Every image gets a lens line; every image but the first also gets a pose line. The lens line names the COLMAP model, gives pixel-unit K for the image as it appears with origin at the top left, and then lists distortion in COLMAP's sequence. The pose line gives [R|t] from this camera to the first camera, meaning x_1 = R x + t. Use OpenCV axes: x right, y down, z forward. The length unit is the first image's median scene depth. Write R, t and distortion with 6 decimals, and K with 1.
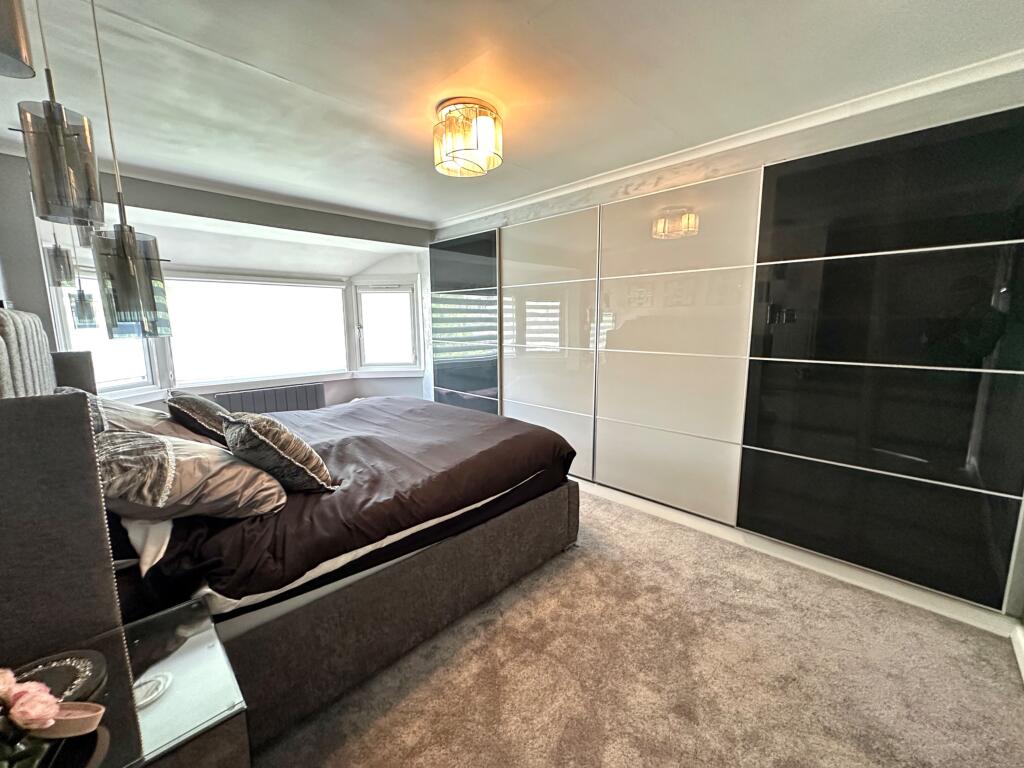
lens RADIAL K [[411.9, 0, 512.0], [0, 411.9, 382.4], [0, 0, 1]] dist [-0.001568, 0.000447]
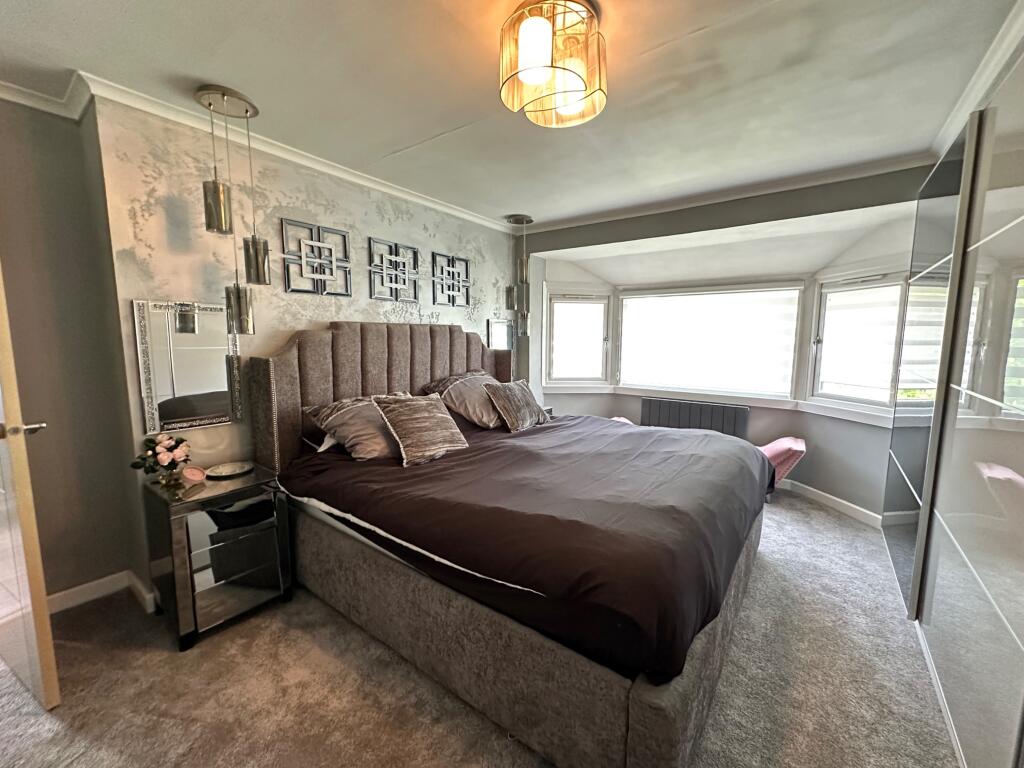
lens RADIAL K [[411.9, 0, 512.0], [0, 411.9, 382.4], [0, 0, 1]] dist [-0.001568, 0.000447]
pose [[0.138452, 0.118033, -0.983310, 0.272260], [-0.153845, 0.983383, 0.096380, -0.053314], [0.978347, 0.137933, 0.154310, 0.393562]]
